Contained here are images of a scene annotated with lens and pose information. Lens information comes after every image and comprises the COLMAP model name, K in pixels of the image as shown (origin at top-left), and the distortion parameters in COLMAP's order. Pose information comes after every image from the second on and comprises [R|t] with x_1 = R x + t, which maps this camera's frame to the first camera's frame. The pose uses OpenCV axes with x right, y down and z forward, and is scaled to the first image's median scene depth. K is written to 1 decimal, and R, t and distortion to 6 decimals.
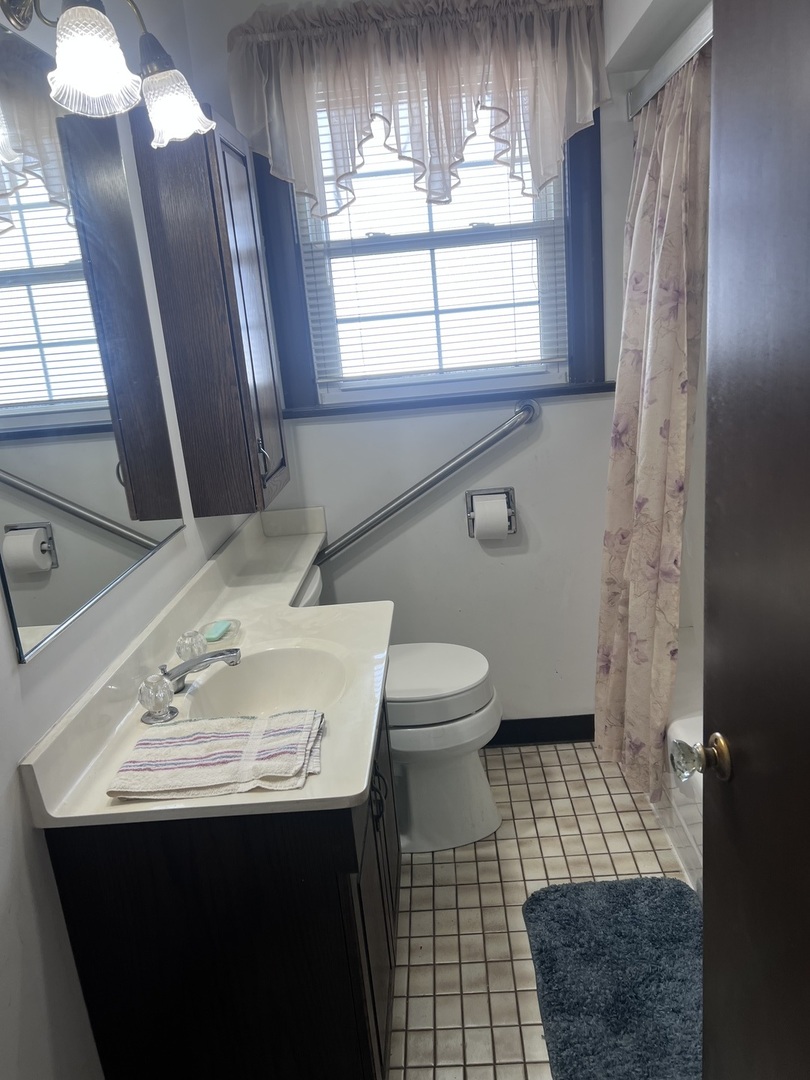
lens RADIAL K [[818.4, 0, 406.2], [0, 818.4, 541.5], [0, 0, 1]] dist [0.004166, 0.000693]
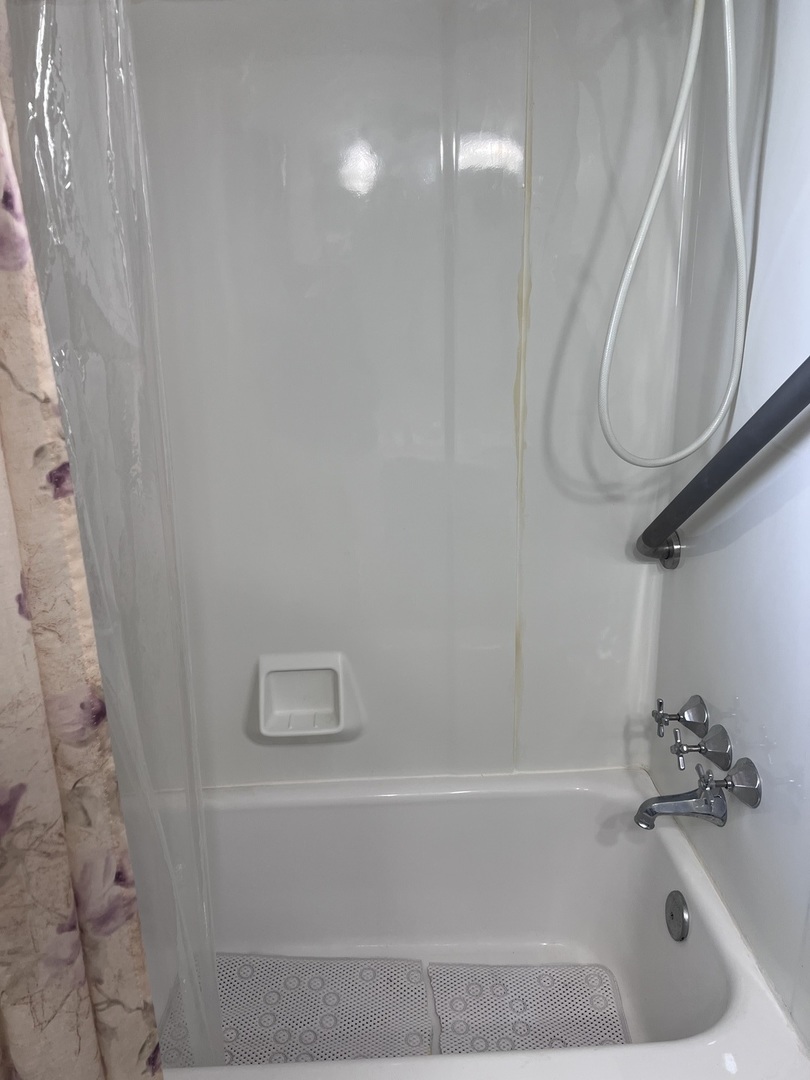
lens RADIAL K [[818.4, 0, 405.3], [0, 818.4, 539.5], [0, 0, 1]] dist [0.004166, 0.000693]
pose [[-0.072822, -0.205520, 0.975940, -0.065825], [0.284033, 0.933743, 0.217827, -0.195232], [-0.956045, 0.293061, -0.009623, 0.826100]]
